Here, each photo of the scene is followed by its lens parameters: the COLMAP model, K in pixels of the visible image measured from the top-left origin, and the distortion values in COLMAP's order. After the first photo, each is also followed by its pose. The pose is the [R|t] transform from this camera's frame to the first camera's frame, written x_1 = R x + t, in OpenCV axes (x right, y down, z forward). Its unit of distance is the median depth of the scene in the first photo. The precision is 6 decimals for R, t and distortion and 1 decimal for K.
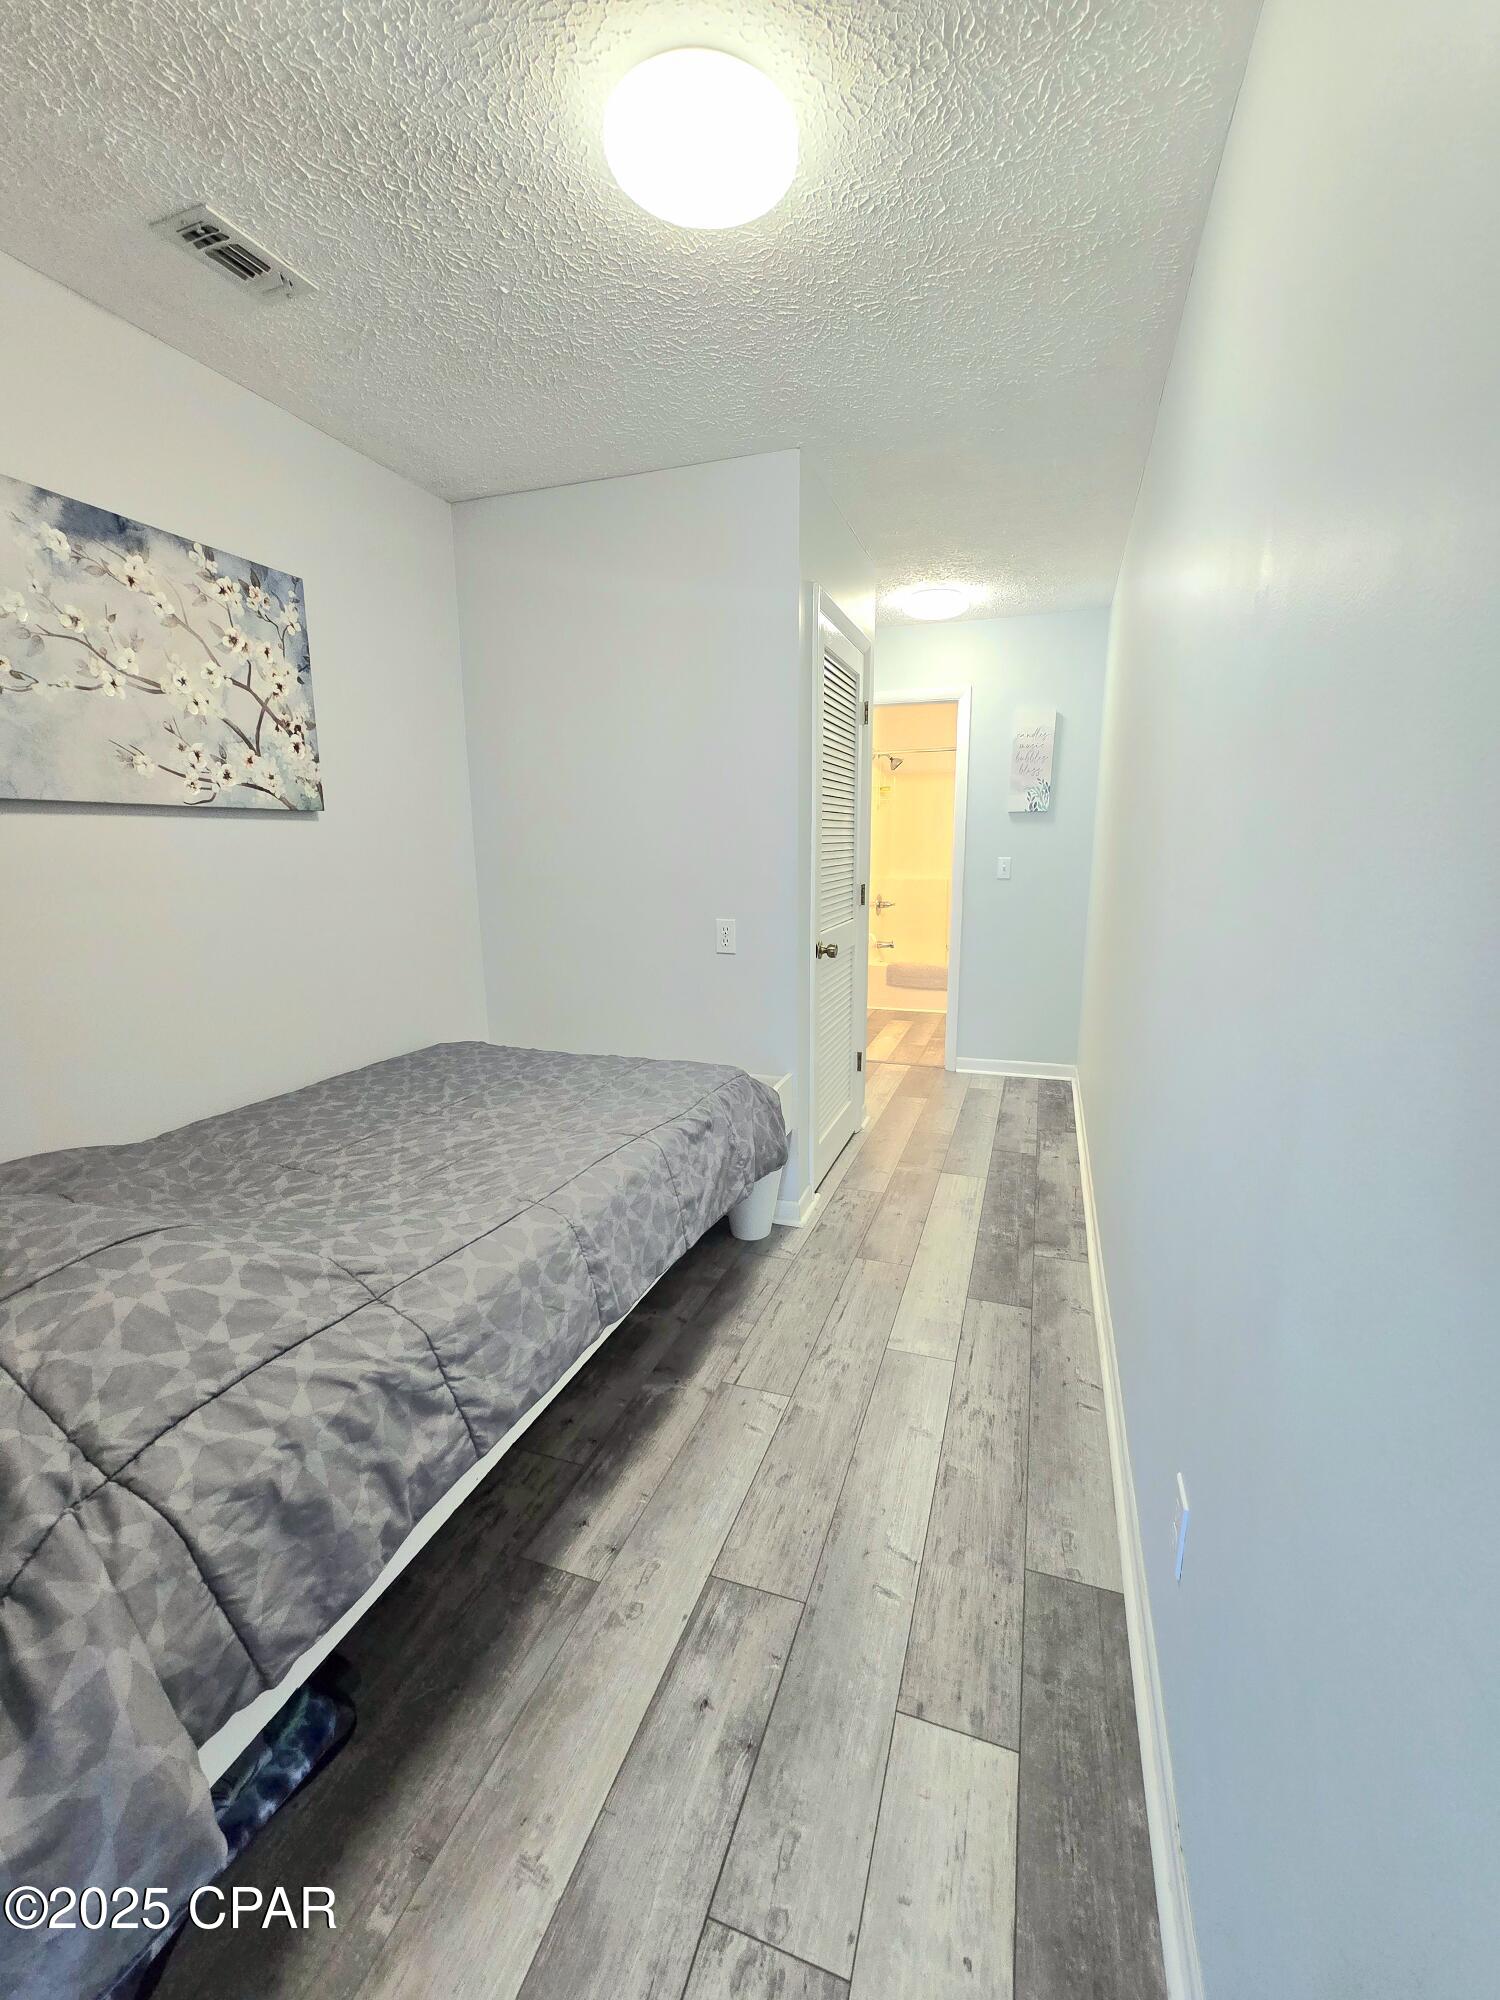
lens RADIAL K [[821.1, 0, 771.9], [0, 821.1, 1001.3], [0, 0, 1]] dist [-0.002797, -0.000112]
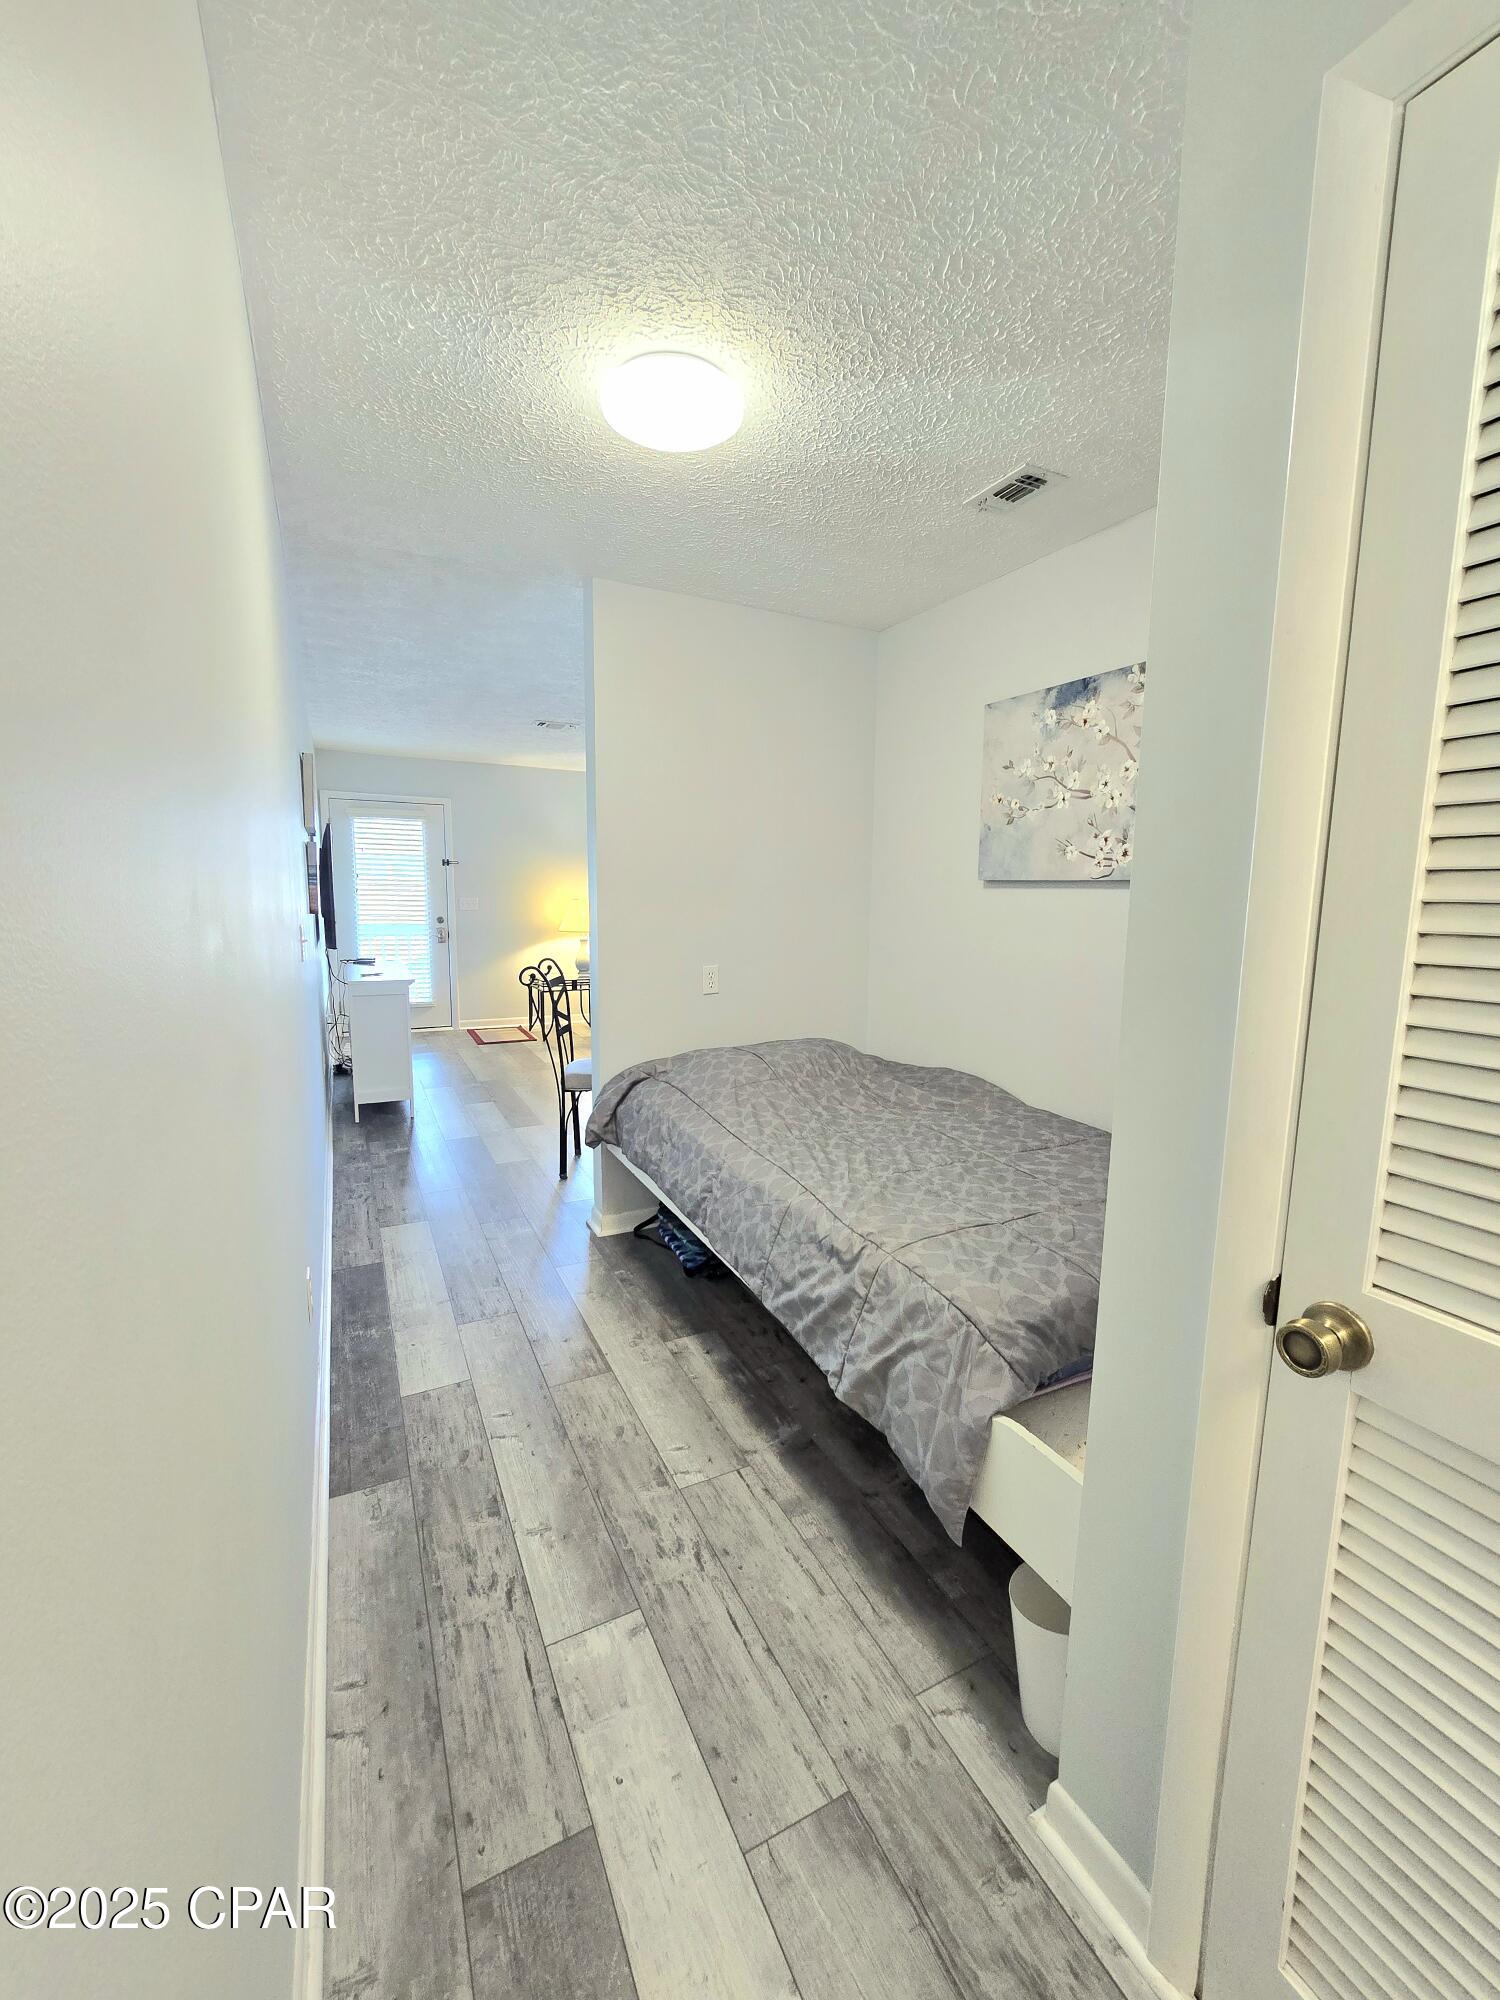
lens RADIAL K [[809.9, 0, 757.6], [0, 809.9, 997.0], [0, 0, 1]] dist [0.001839, -0.000515]
pose [[-0.702813, 0.093602, -0.705190, 0.588069], [-0.143711, 0.952185, 0.269612, -0.340318], [0.696707, 0.290831, -0.655756, 1.562508]]
